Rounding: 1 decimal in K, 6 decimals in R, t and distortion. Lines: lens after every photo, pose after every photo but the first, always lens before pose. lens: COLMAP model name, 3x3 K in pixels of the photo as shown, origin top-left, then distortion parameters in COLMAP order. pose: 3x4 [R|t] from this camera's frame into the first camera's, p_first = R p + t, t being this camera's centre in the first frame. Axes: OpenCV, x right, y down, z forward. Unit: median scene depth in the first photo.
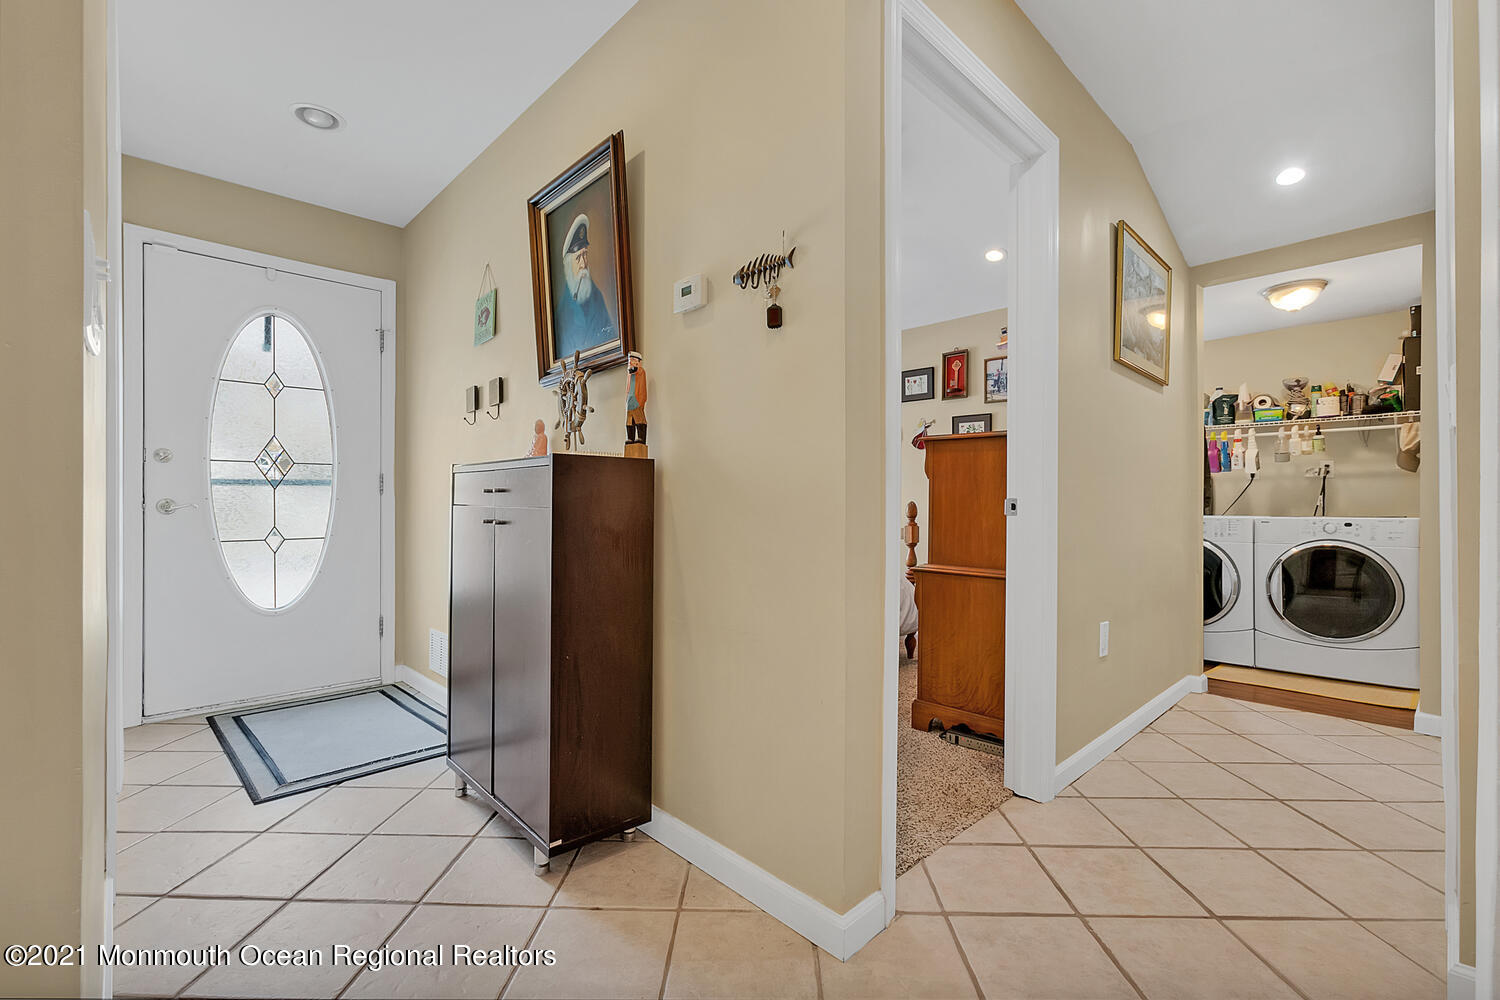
lens RADIAL K [[666.1, 0, 750.3], [0, 666.1, 499.3], [0, 0, 1]] dist [-0.006199, 0.003164]
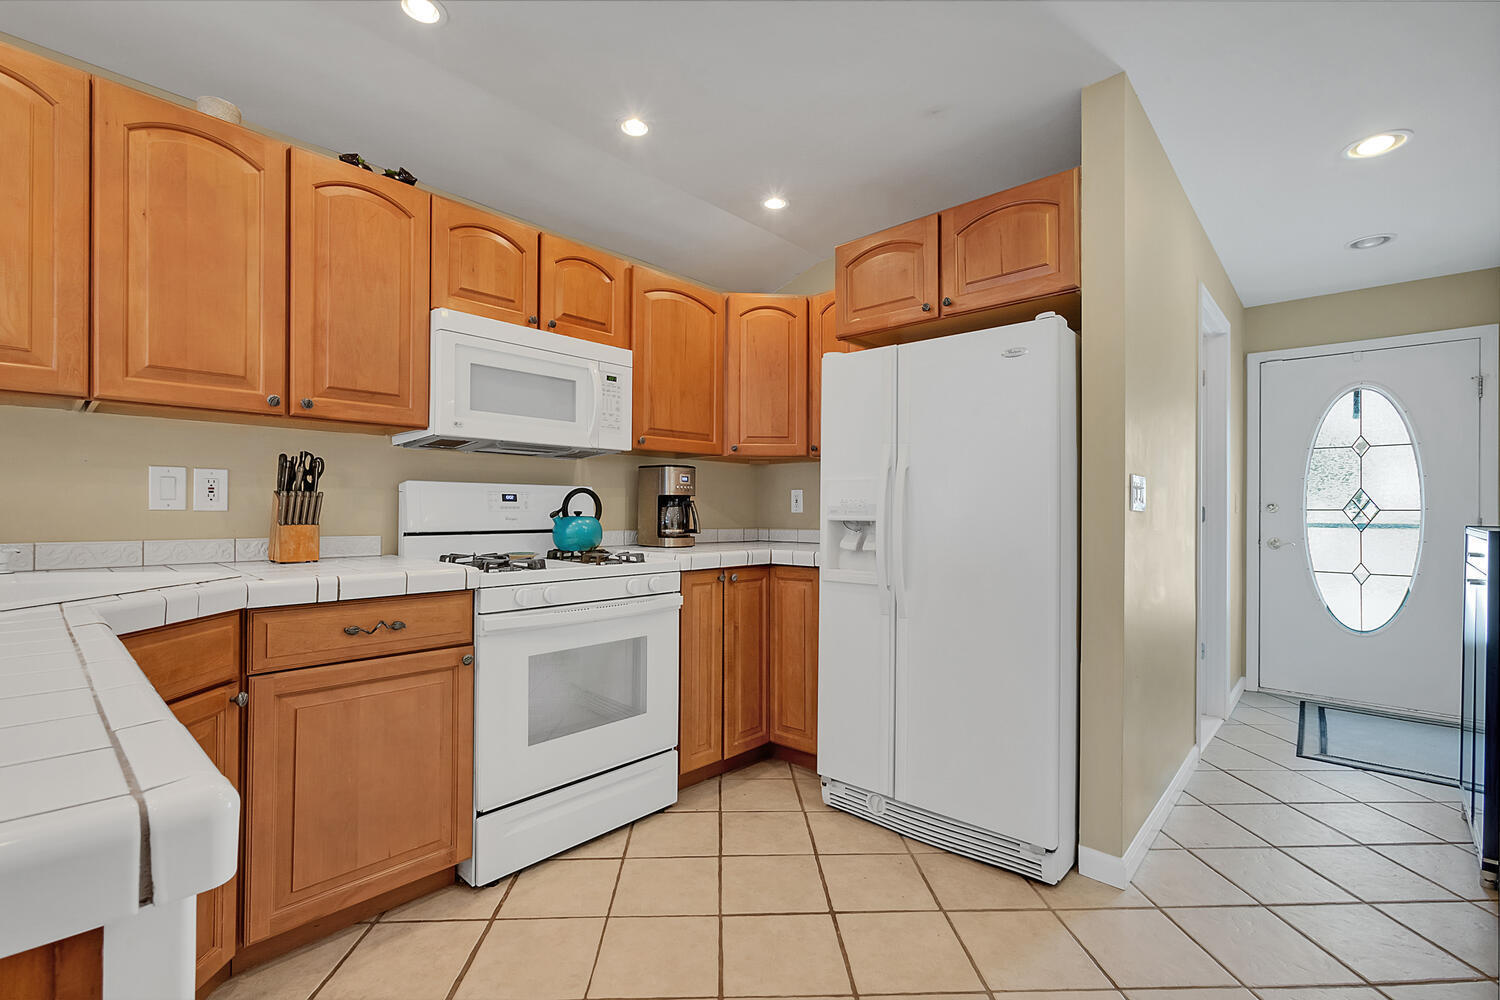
lens RADIAL K [[666.1, 0, 749.1], [0, 666.1, 509.7], [0, 0, 1]] dist [-0.006199, 0.003164]
pose [[0.070318, -0.002421, -0.997522, 0.425254], [-0.008618, 0.999958, -0.003035, -0.043252], [0.997487, 0.008810, 0.070294, -0.204282]]
